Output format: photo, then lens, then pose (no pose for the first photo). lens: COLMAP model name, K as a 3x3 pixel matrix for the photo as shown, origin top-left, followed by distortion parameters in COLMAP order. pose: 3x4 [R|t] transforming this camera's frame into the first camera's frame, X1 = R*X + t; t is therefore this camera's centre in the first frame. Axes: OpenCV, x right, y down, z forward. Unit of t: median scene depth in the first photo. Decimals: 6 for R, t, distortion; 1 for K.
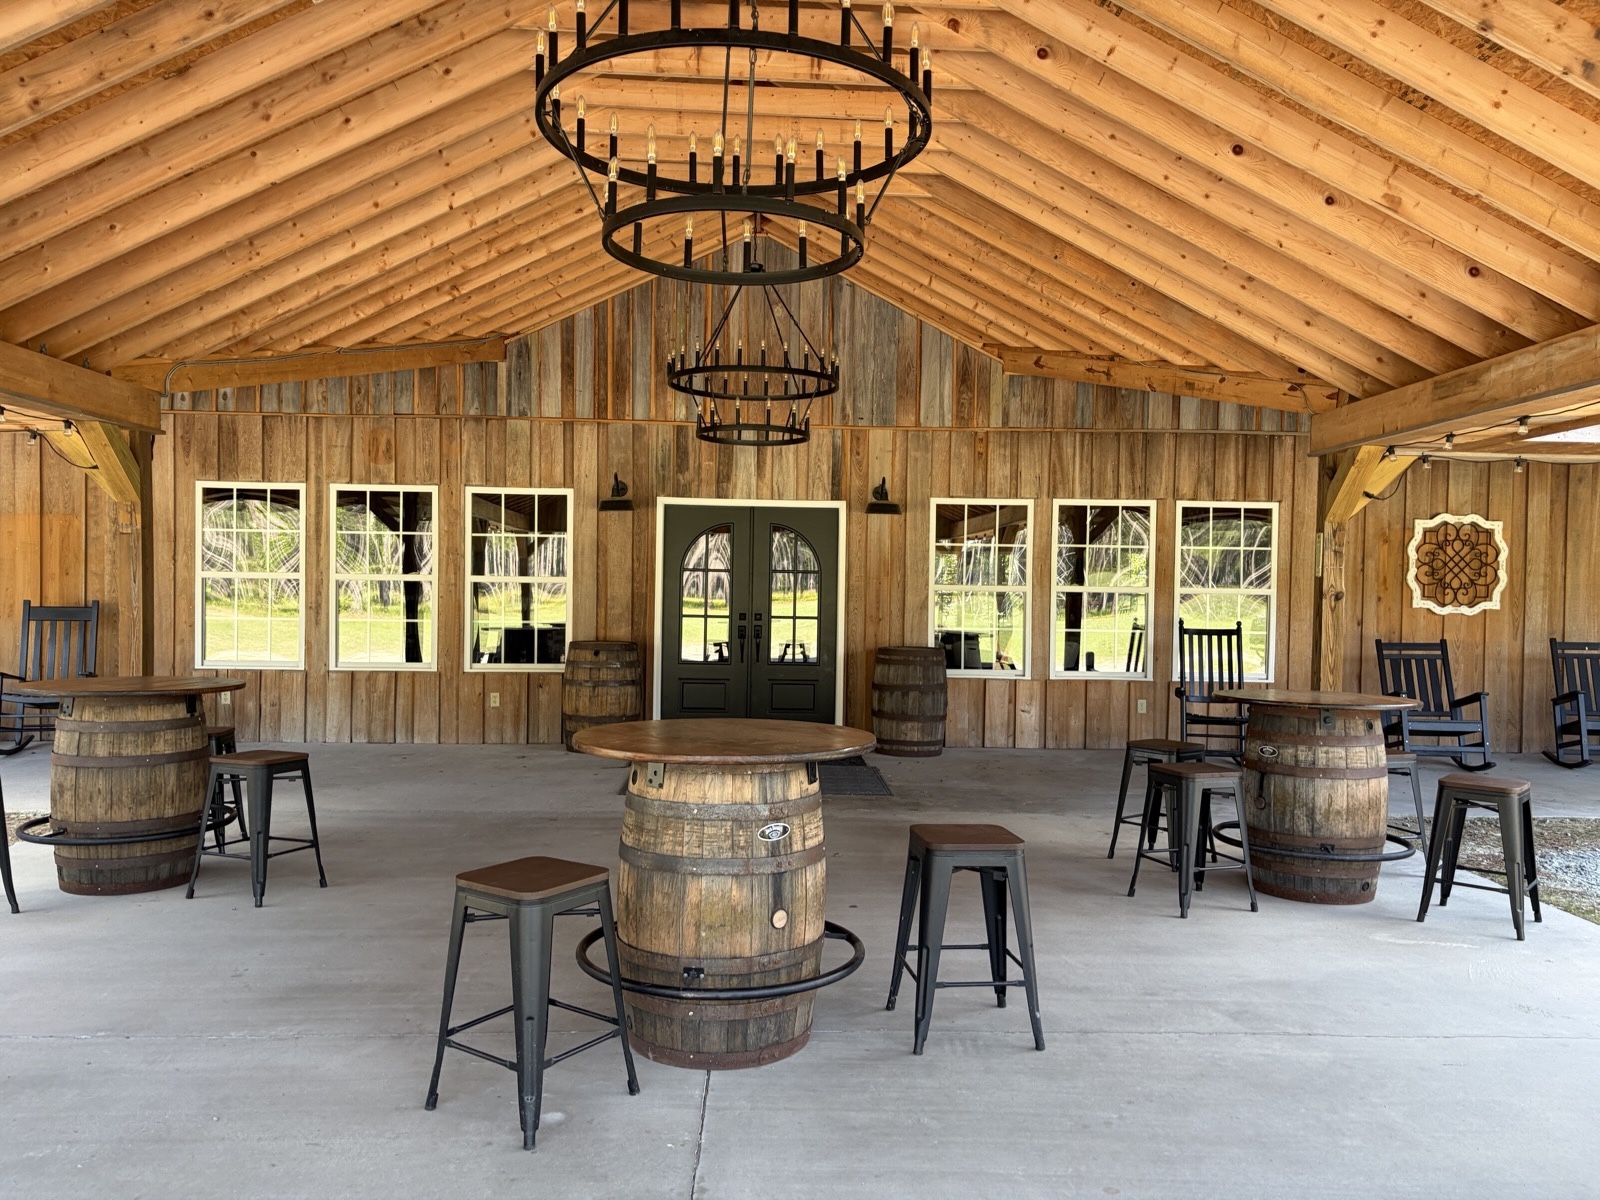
lens RADIAL K [[1211.0, 0, 804.6], [0, 1211.0, 609.2], [0, 0, 1]] dist [0.055222, -0.068000]
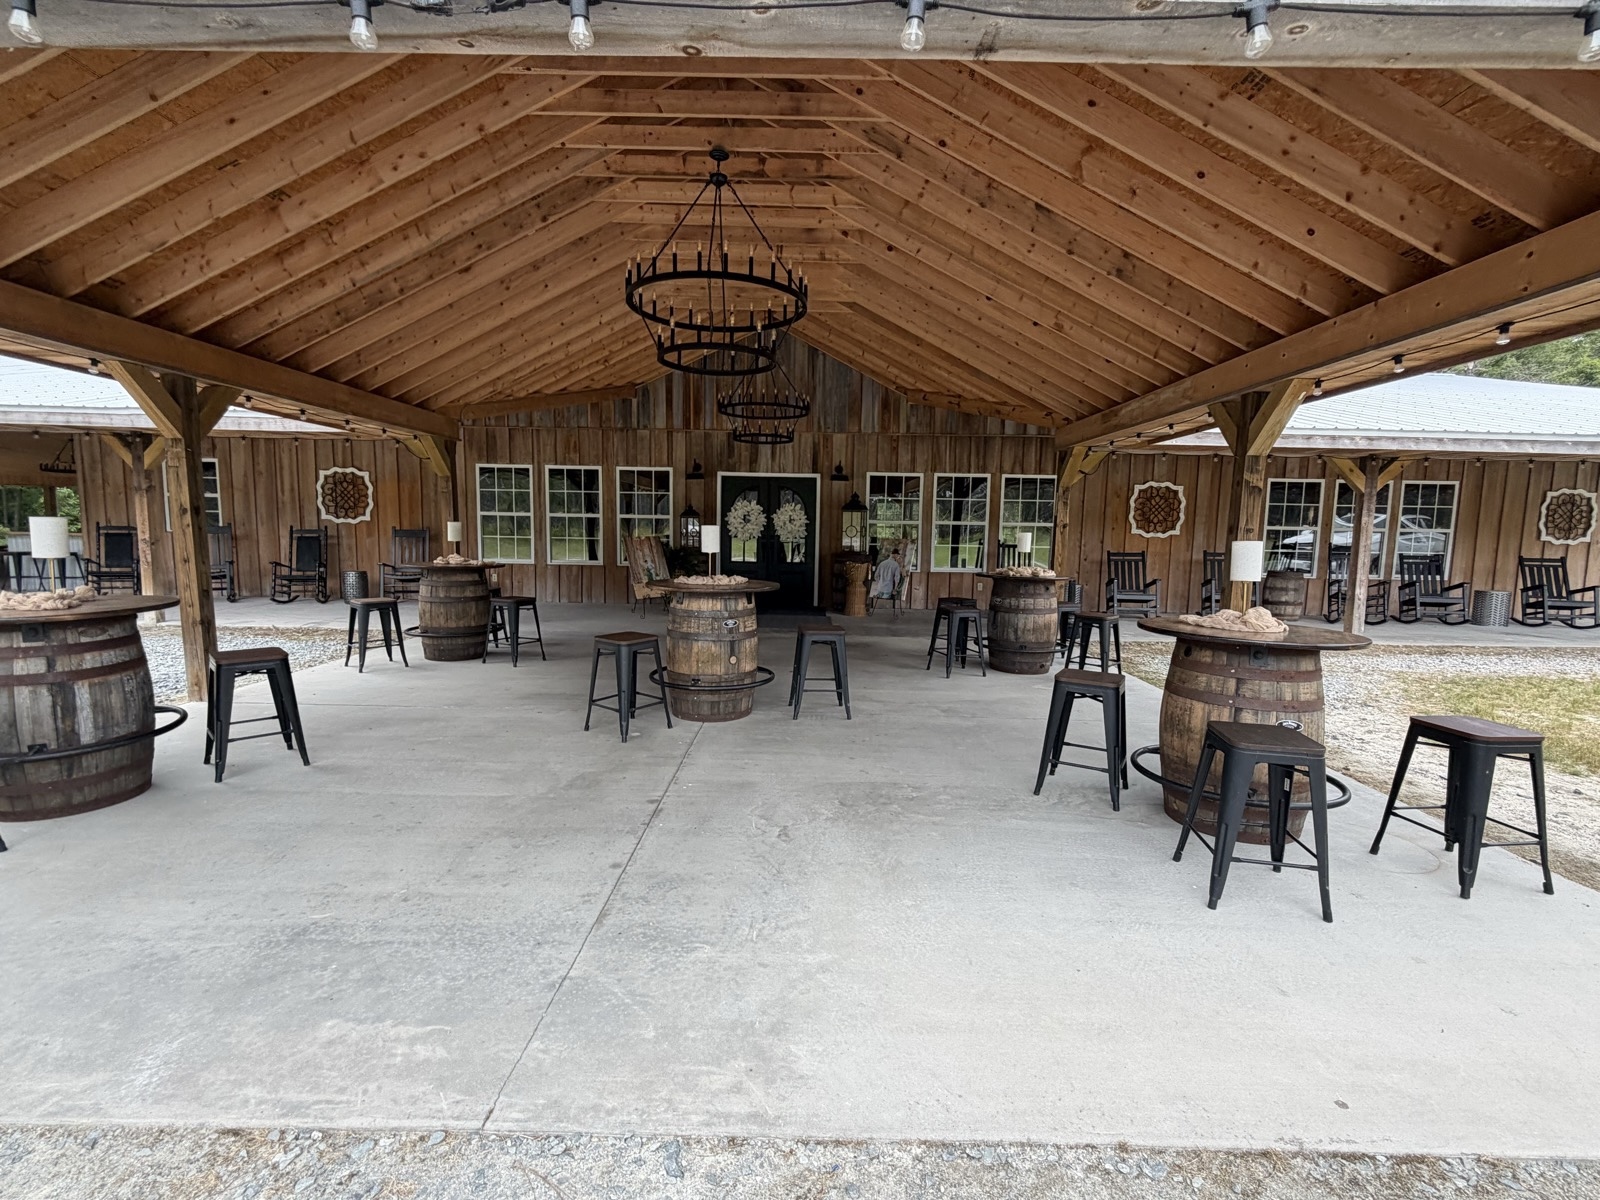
lens RADIAL K [[735.5, 0, 801.6], [0, 735.5, 604.0], [0, 0, 1]] dist [0.001759, -0.000812]
pose [[0.999003, 0.008236, -0.043878, 0.057432], [-0.004241, 0.995898, 0.090383, 0.006539], [0.044442, -0.090107, 0.994940, -0.130115]]
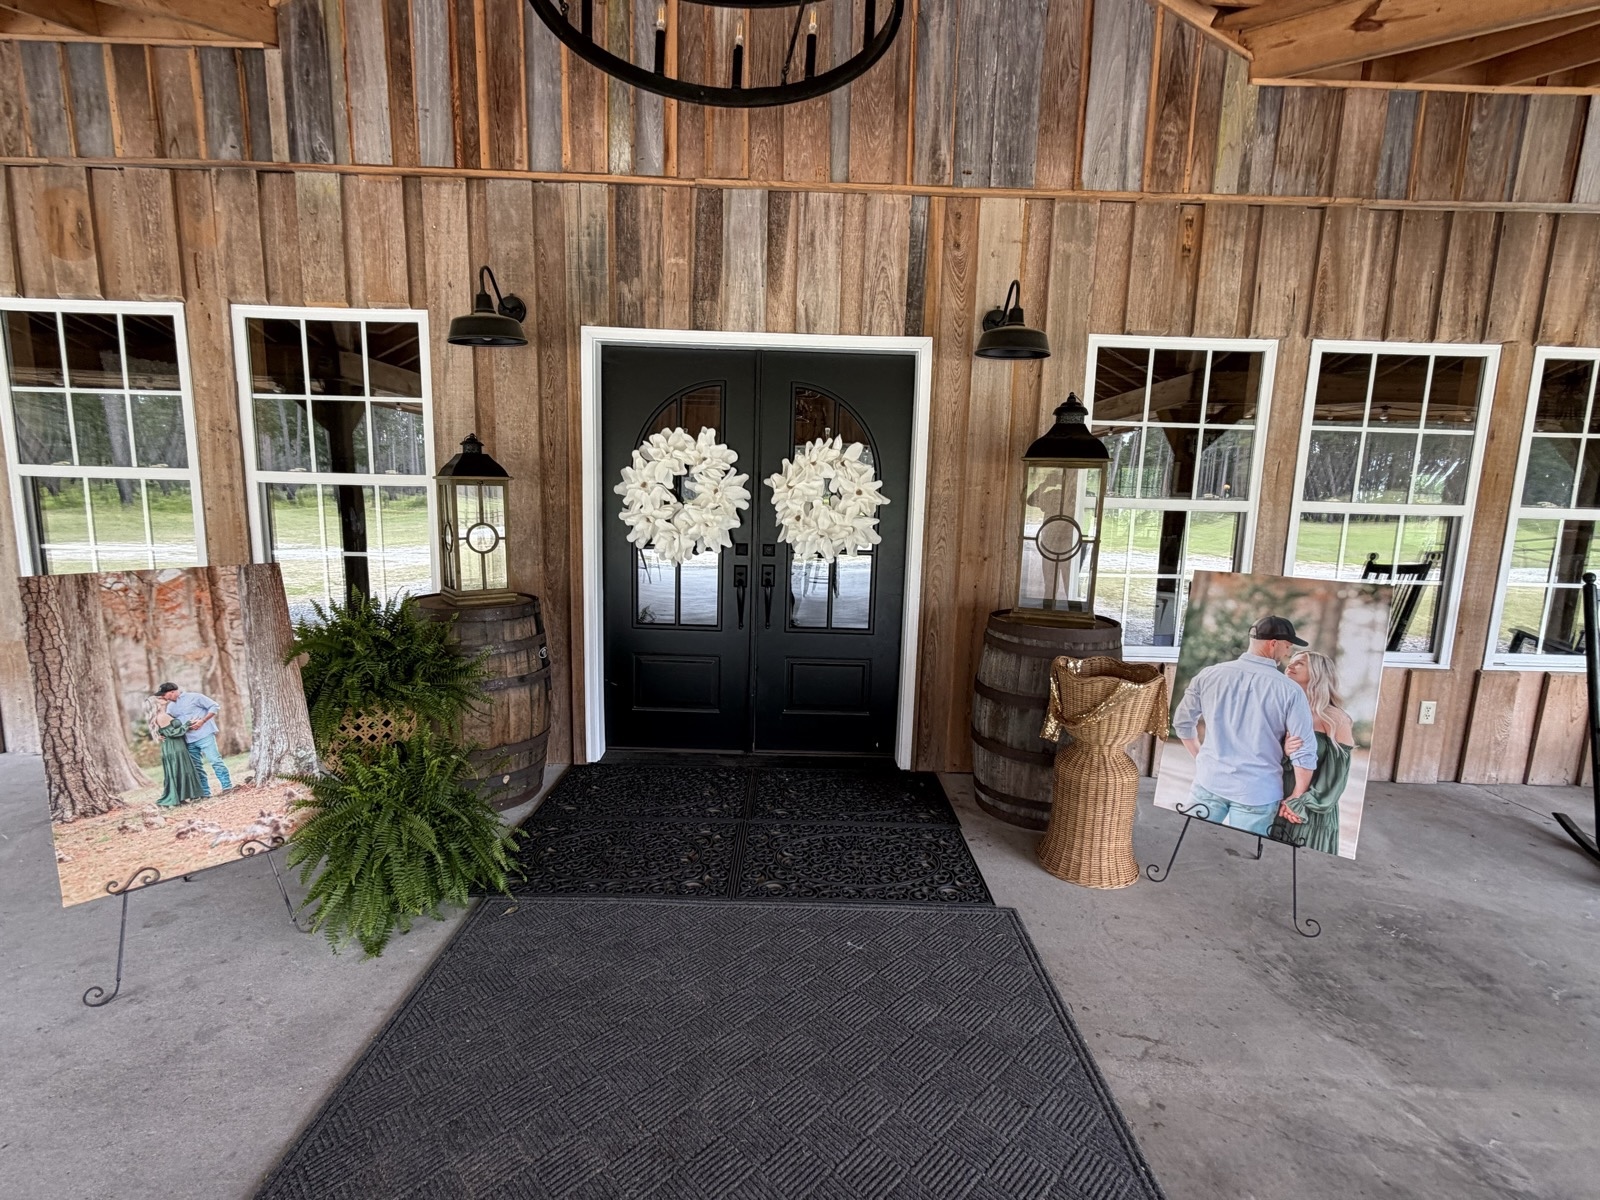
lens RADIAL K [[735.5, 0, 801.6], [0, 735.5, 604.0], [0, 0, 1]] dist [0.001759, -0.000812]
pose [[0.999222, 0.017023, -0.035563, -0.010260], [-0.012312, 0.991605, 0.128719, -0.013457], [0.037456, -0.128181, 0.991043, 0.666198]]
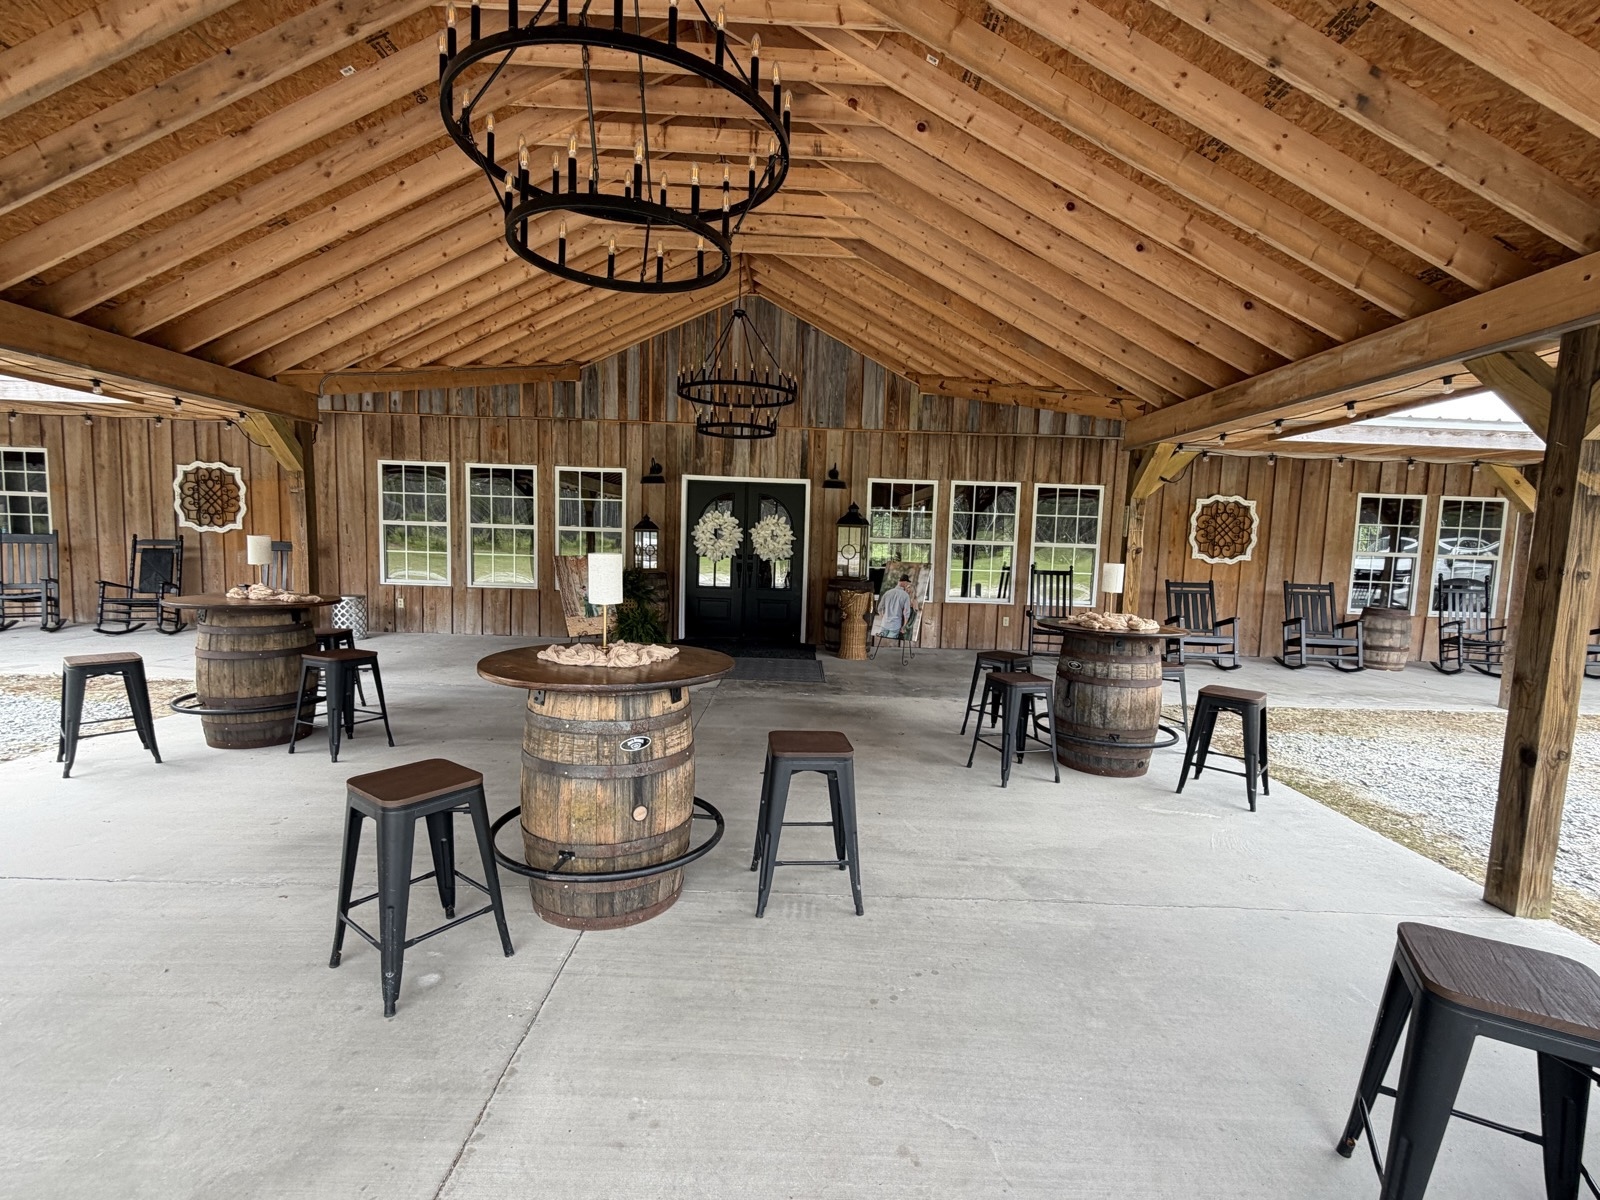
lens RADIAL K [[735.5, 0, 801.6], [0, 735.5, 604.0], [0, 0, 1]] dist [0.001759, -0.000812]
pose [[0.999414, 0.019960, -0.027823, 0.052493], [-0.017864, 0.997124, 0.073646, -0.003624], [0.029213, -0.073106, 0.996896, 0.095999]]
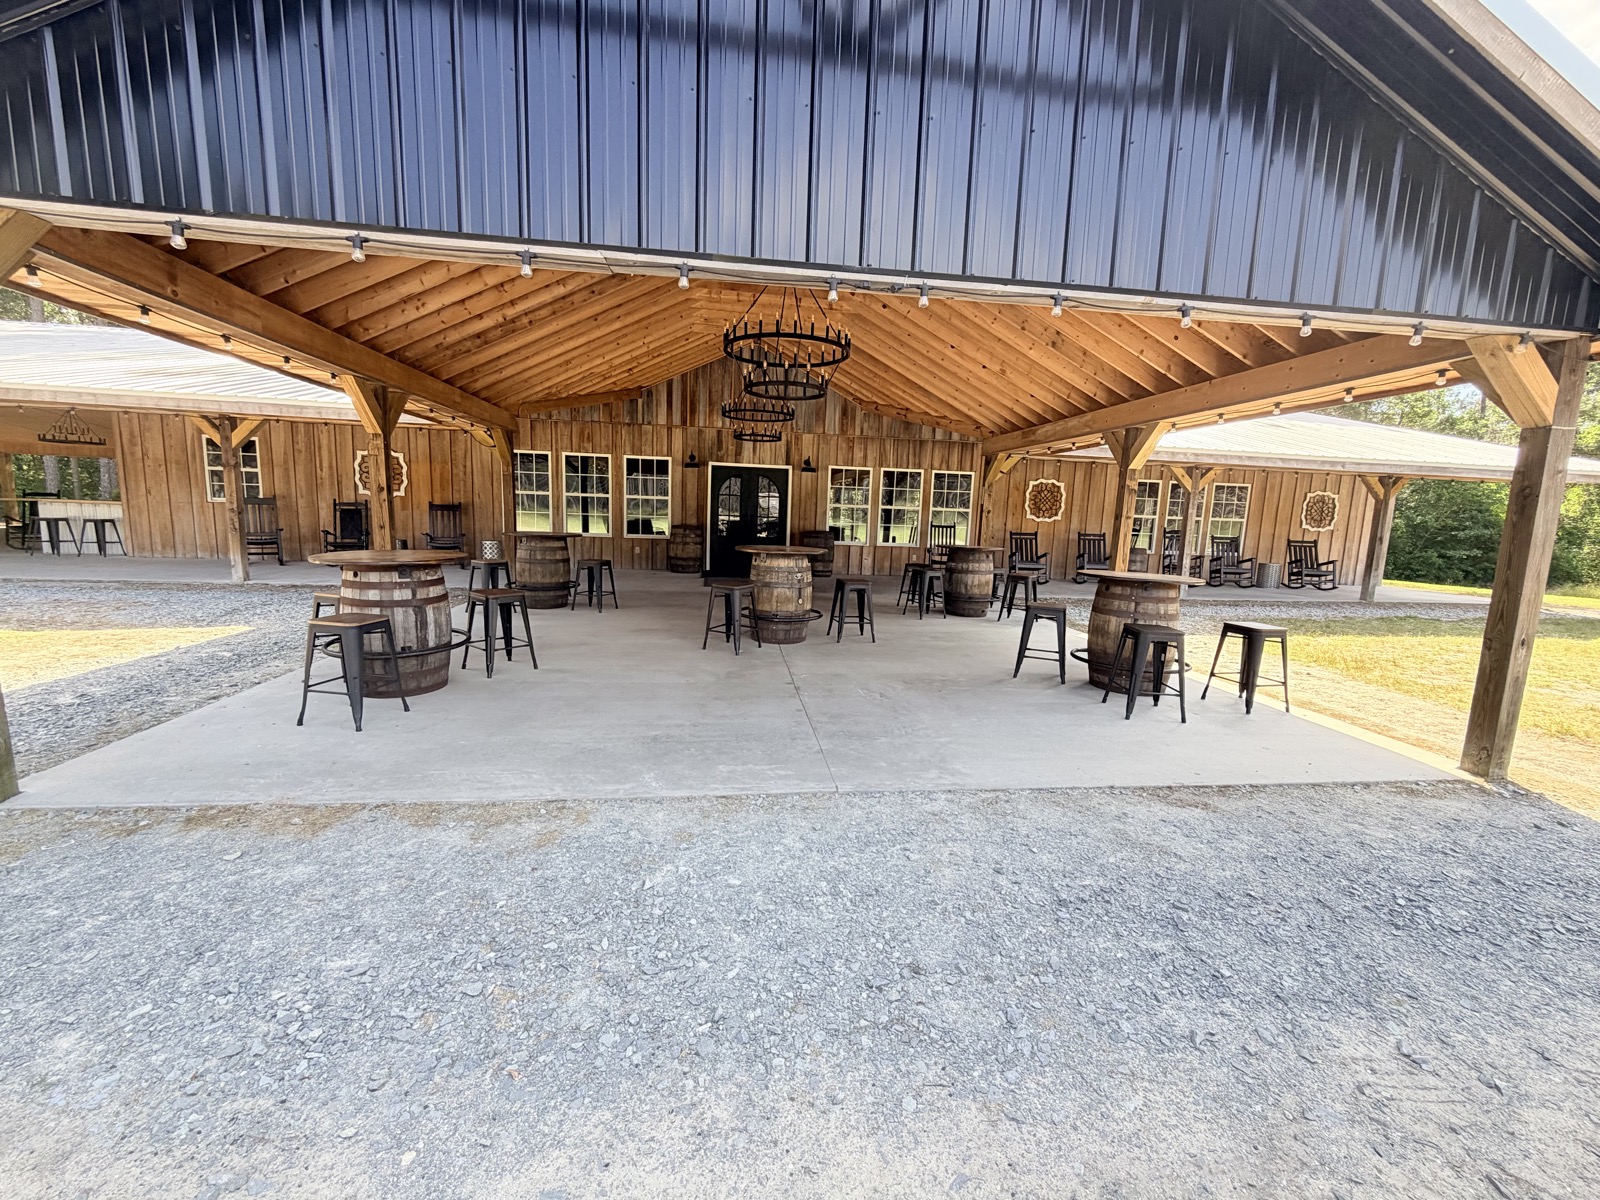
lens RADIAL K [[664.3, 0, 804.5], [0, 664.3, 603.3], [0, 0, 1]] dist [0.000326, 0.000103]
pose [[0.995223, 0.008682, 0.097243, -0.062815], [-0.021042, 0.991704, 0.126806, 0.008494], [-0.095336, -0.128246, 0.987149, -0.276946]]
